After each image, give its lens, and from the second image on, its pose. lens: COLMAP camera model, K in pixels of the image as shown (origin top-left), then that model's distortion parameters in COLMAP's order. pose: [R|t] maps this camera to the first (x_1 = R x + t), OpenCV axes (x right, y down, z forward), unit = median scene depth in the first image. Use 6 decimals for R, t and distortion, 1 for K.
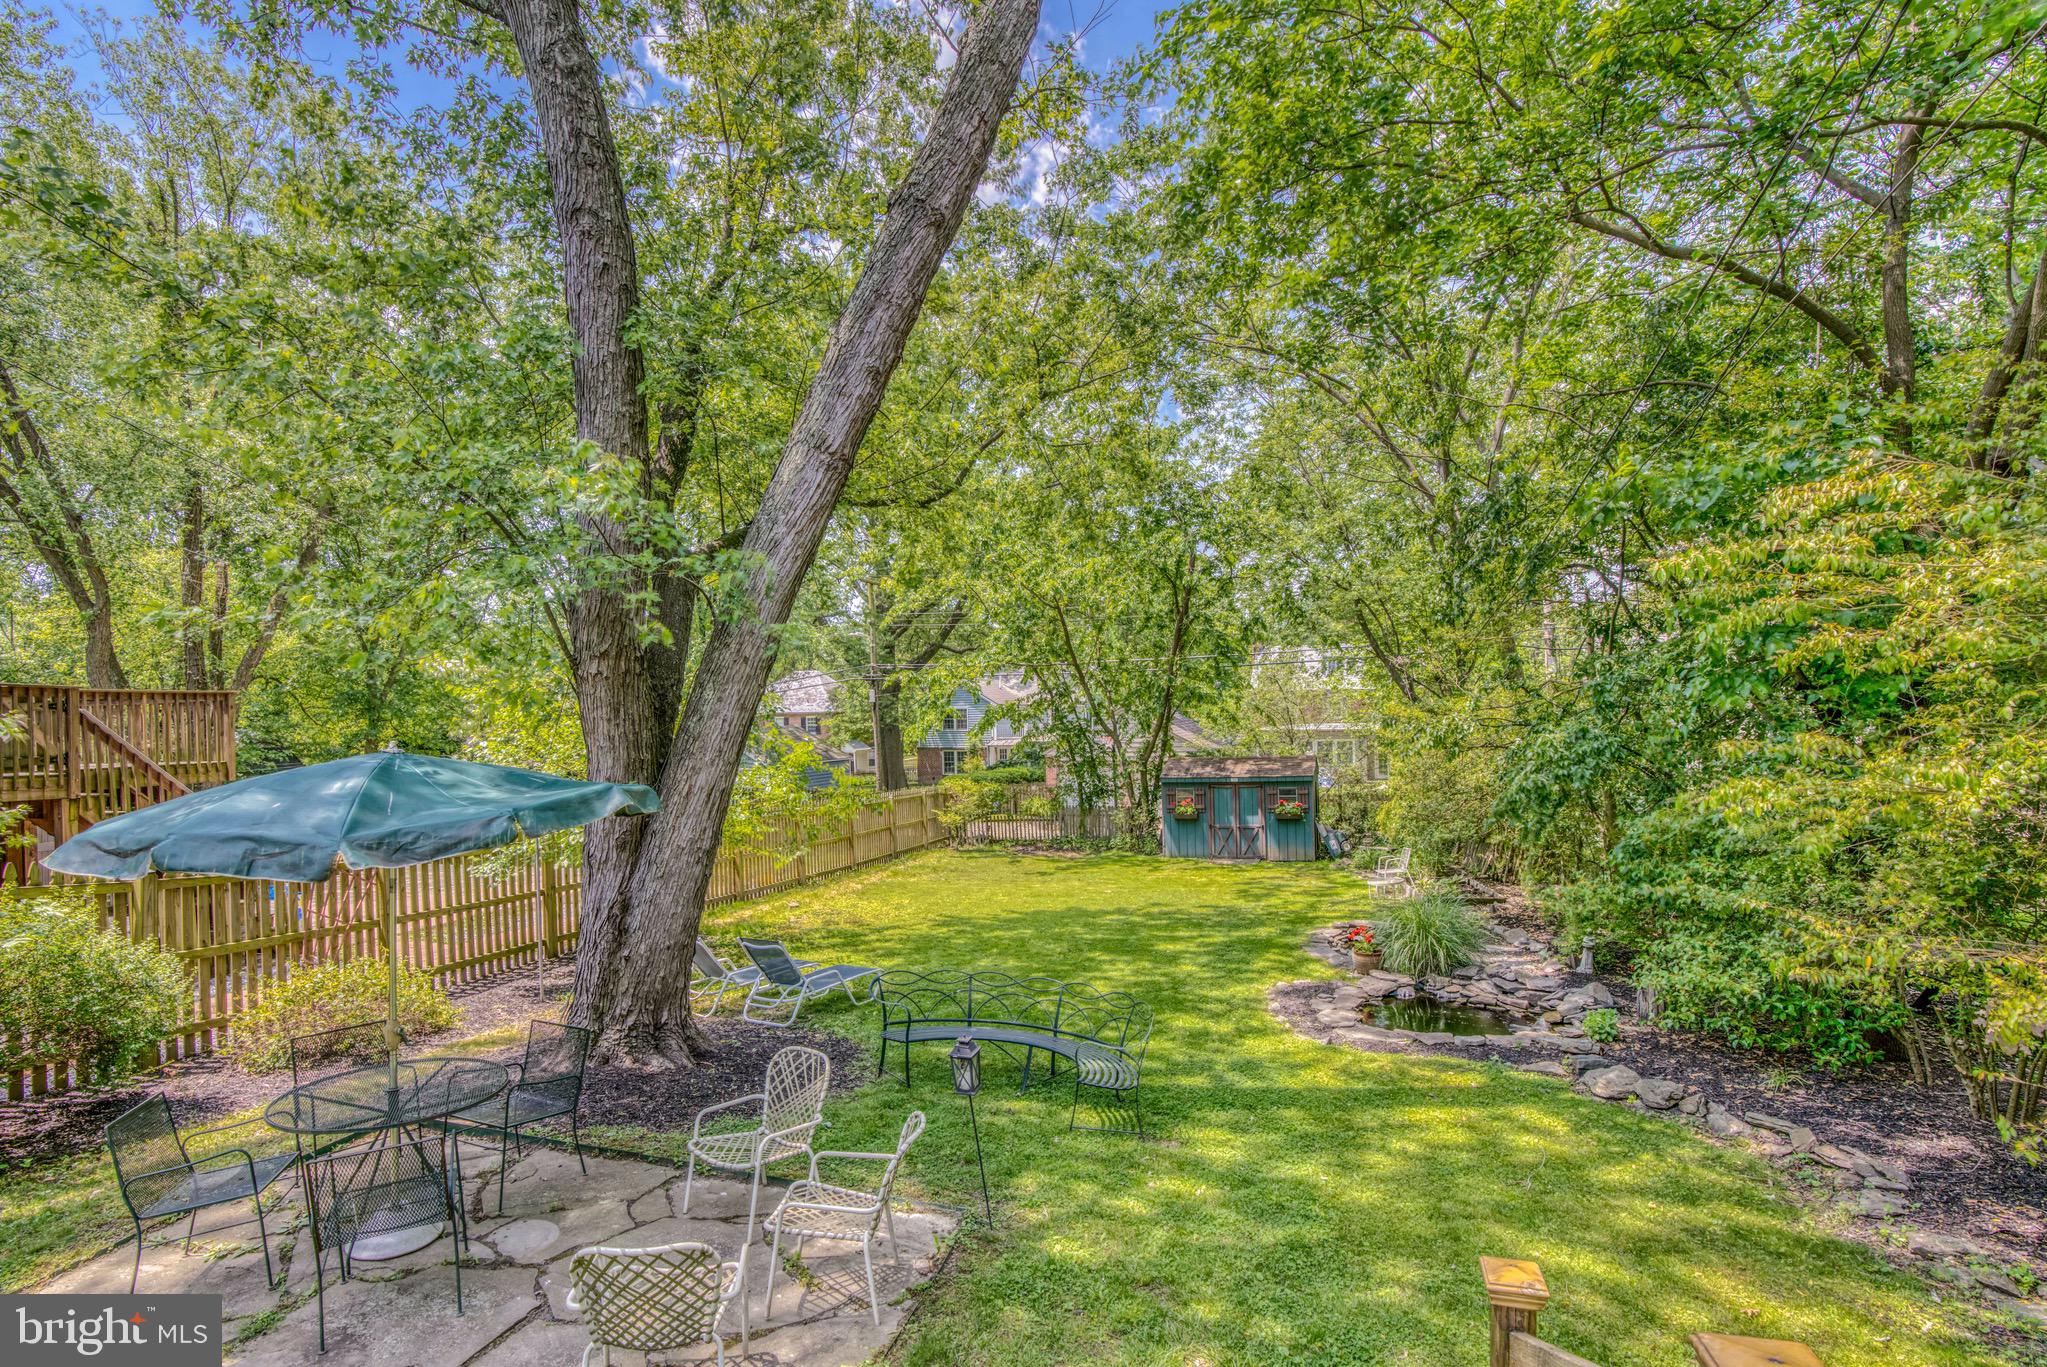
lens RADIAL K [[966.3, 0, 1000.2], [0, 966.3, 722.2], [0, 0, 1]] dist [-0.069472, 0.028831]
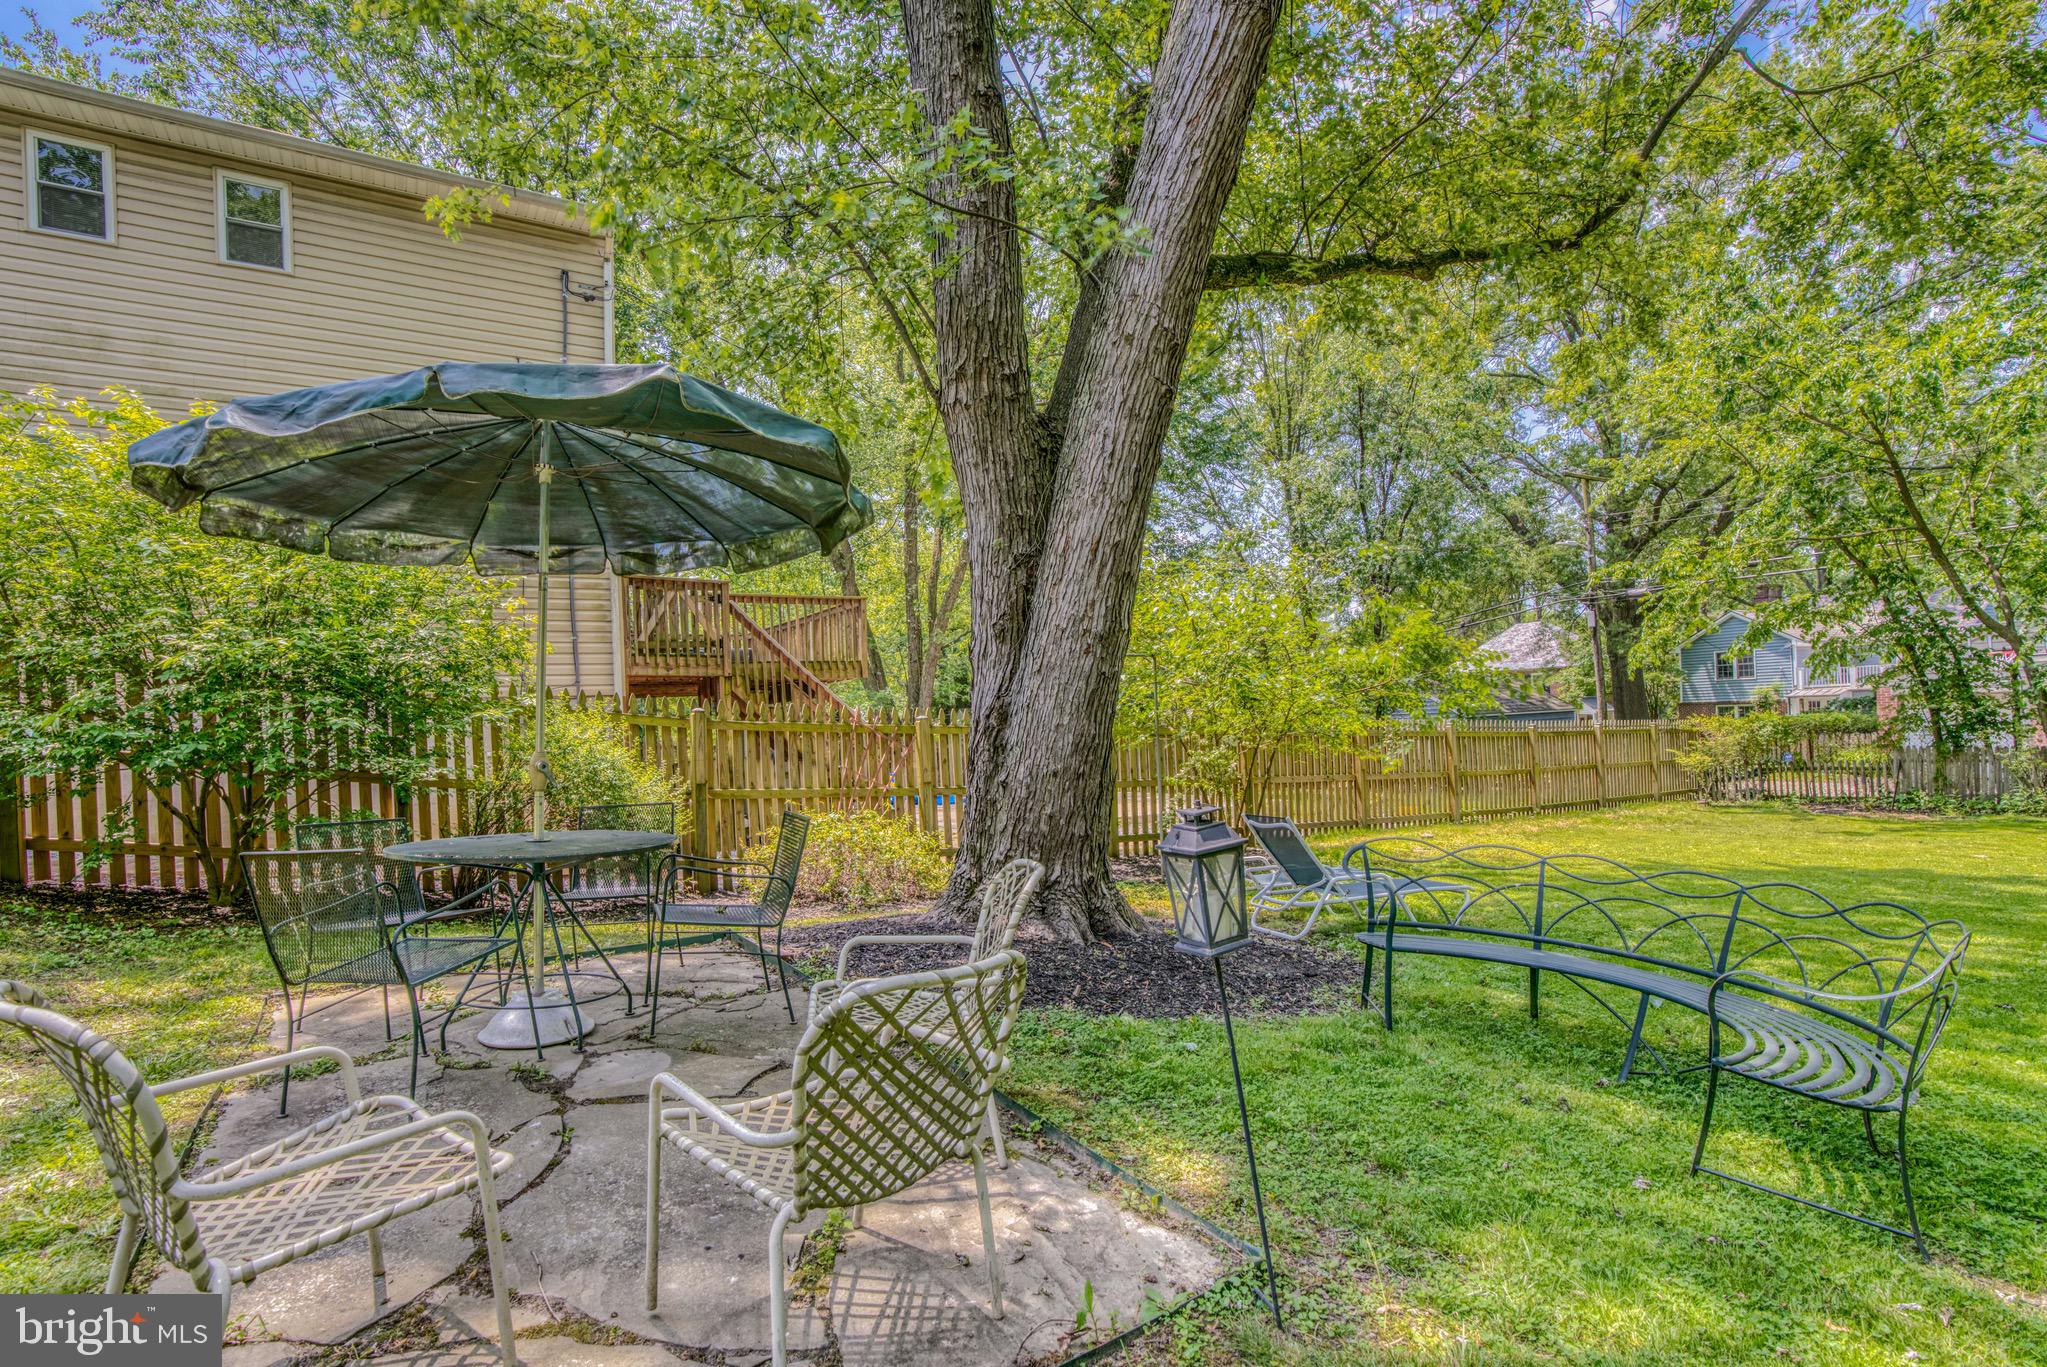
lens RADIAL K [[966.3, 0, 1000.2], [0, 966.3, 722.2], [0, 0, 1]] dist [-0.069472, 0.028831]
pose [[0.746551, -0.010665, -0.665242, 0.029752], [0.022788, 0.999695, 0.009547, 0.053815], [0.664938, -0.022286, 0.746566, 0.122824]]
